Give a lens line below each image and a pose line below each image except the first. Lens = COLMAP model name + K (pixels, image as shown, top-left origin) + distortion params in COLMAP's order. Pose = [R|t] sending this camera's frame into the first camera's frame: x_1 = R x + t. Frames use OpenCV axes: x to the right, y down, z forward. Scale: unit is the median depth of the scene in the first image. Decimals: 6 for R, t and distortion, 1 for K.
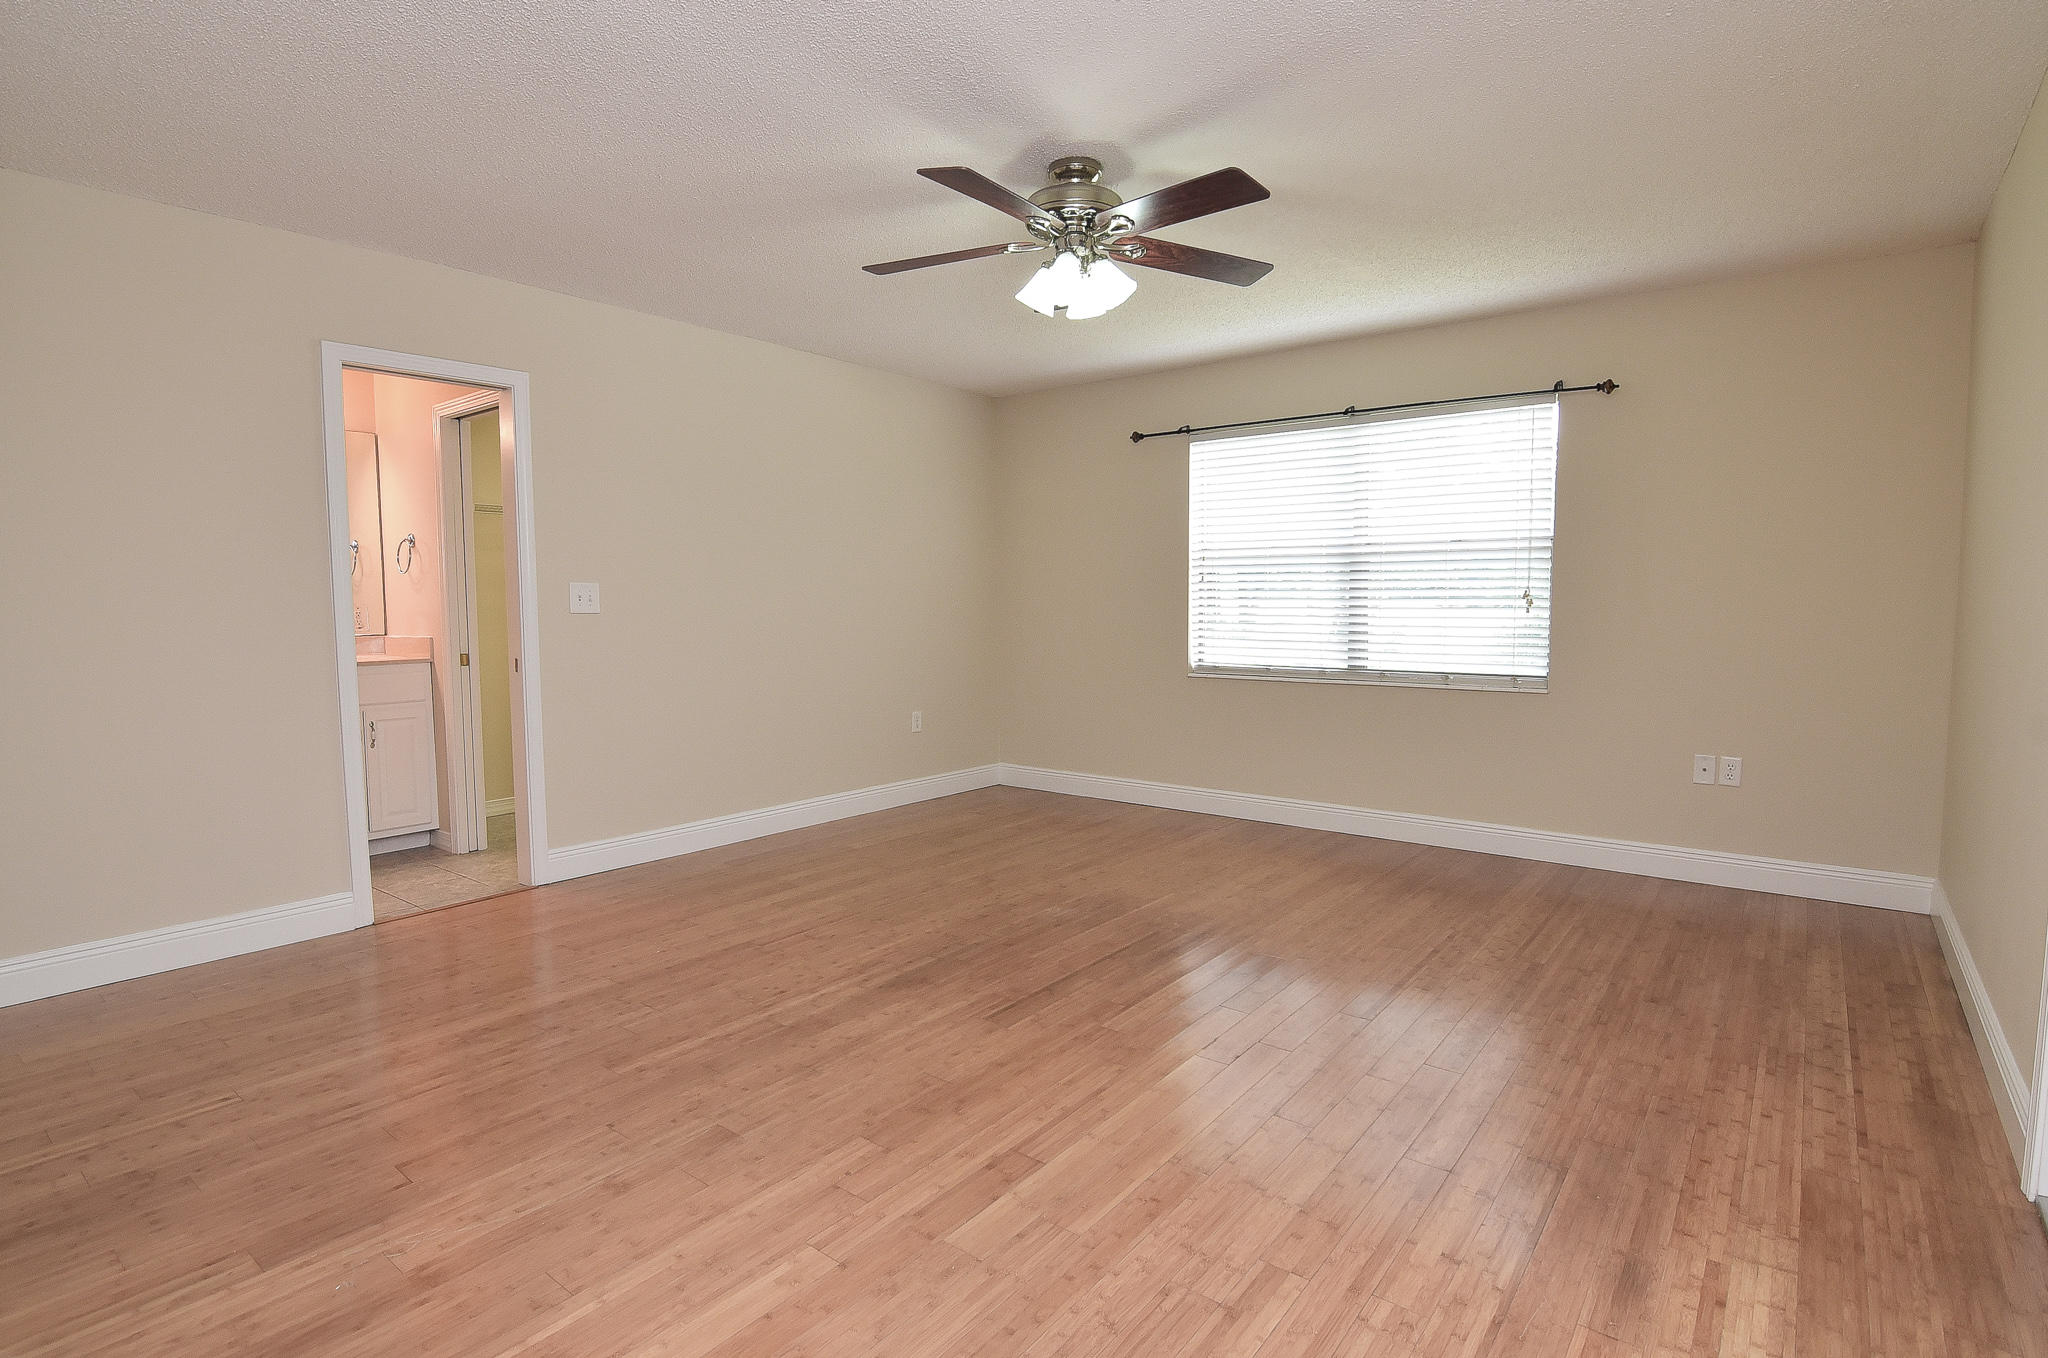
lens RADIAL K [[1032.4, 0, 1021.9], [0, 1032.4, 678.5], [0, 0, 1]] dist [-0.018246, -0.001421]
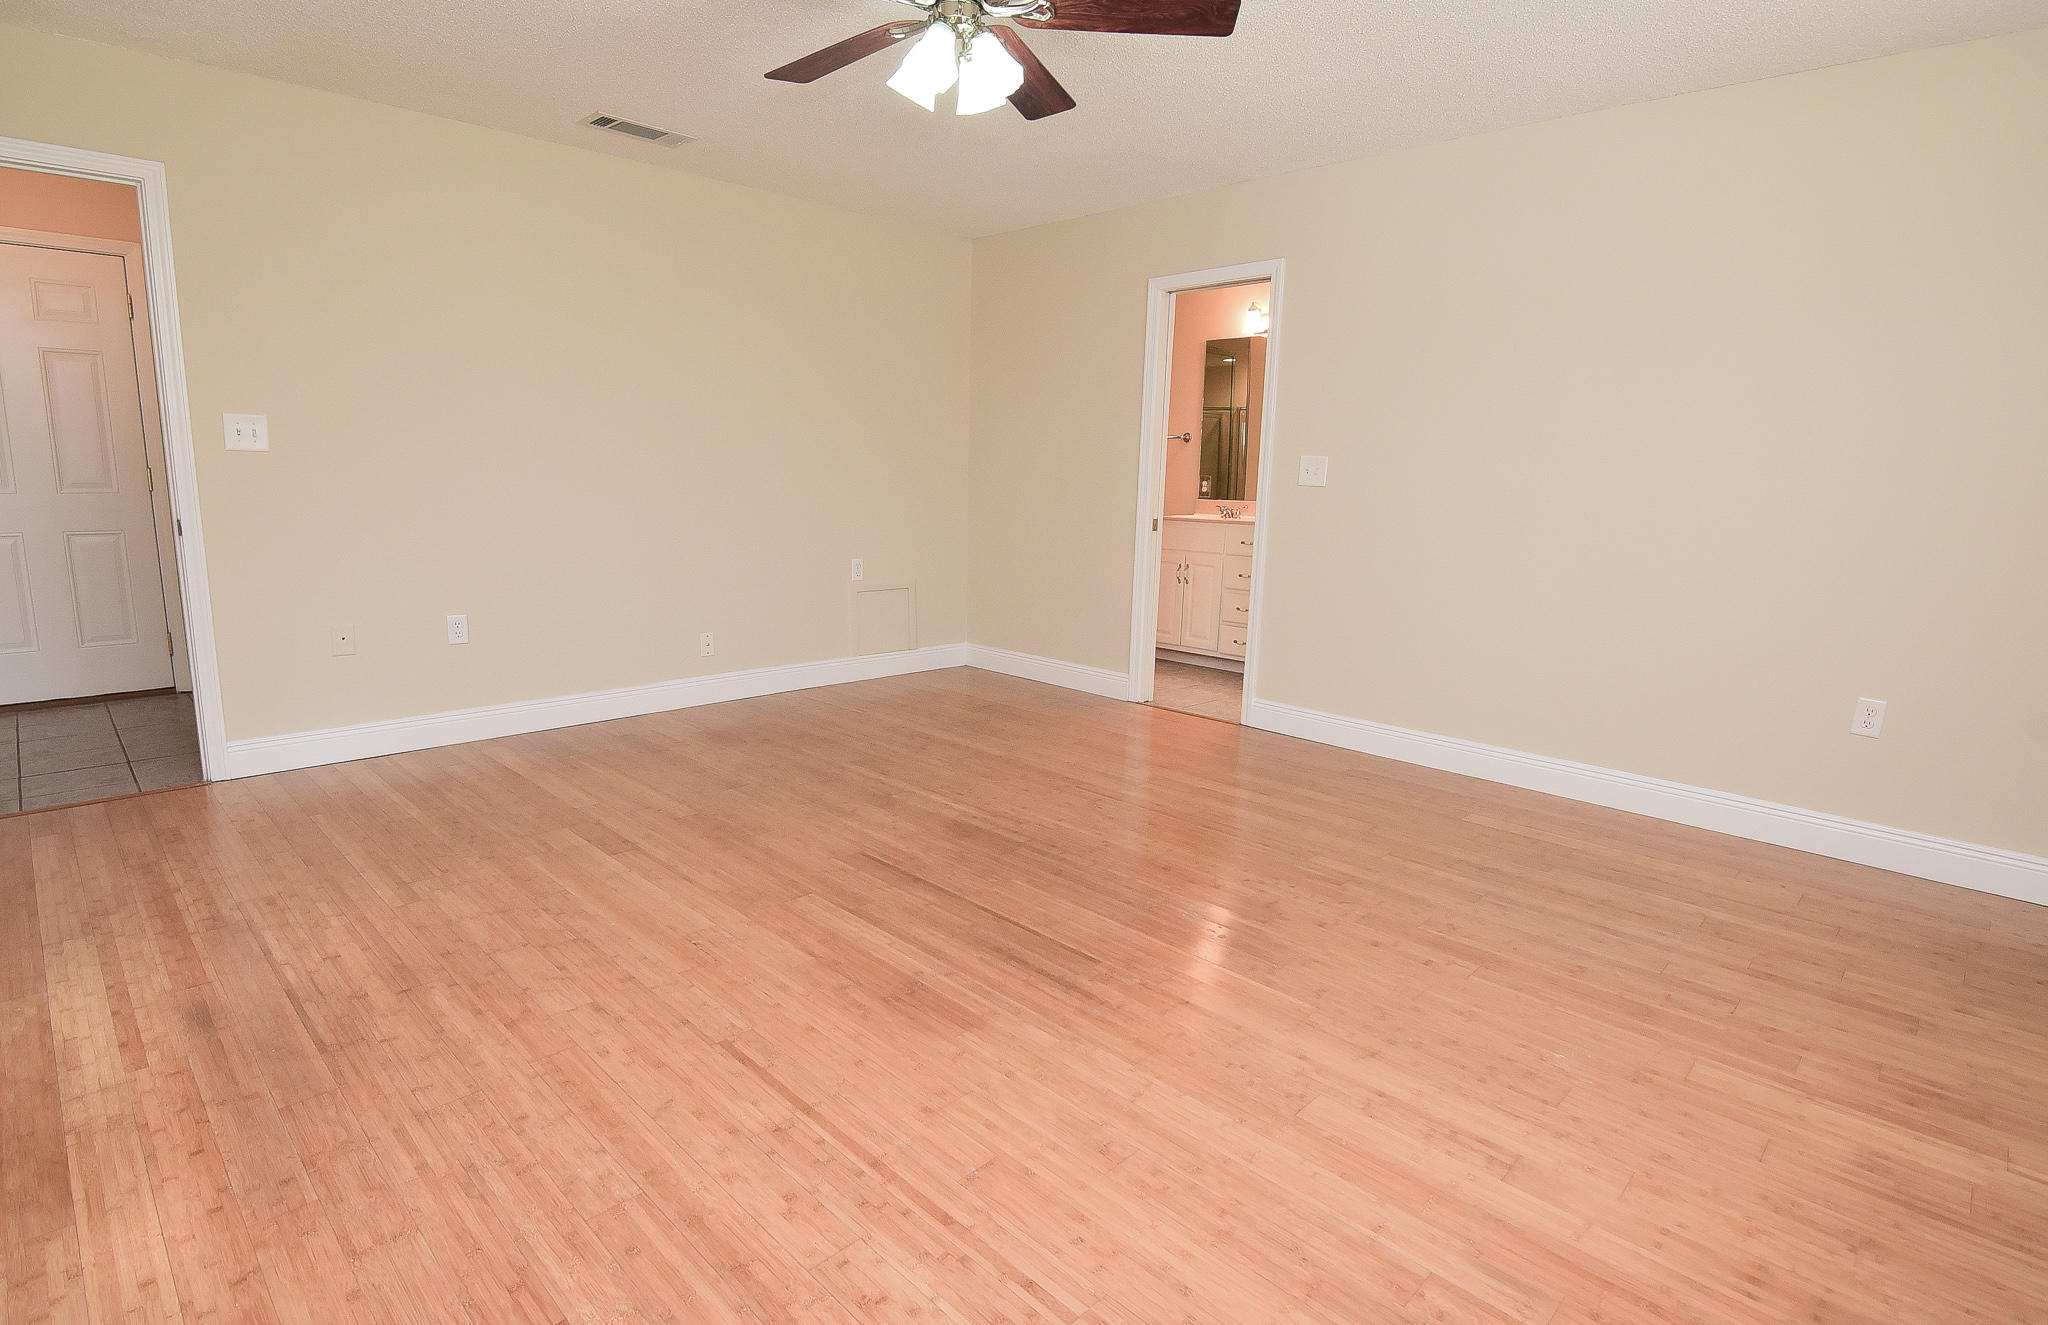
lens RADIAL K [[1036.3, 0, 994.1], [0, 1036.3, 661.5], [0, 0, 1]] dist [-0.005901, -0.009721]
pose [[-0.144256, 0.182695, -0.972529, 1.023952], [-0.098541, 0.975271, 0.197827, -0.099967], [0.984622, 0.124372, -0.122686, 1.320683]]
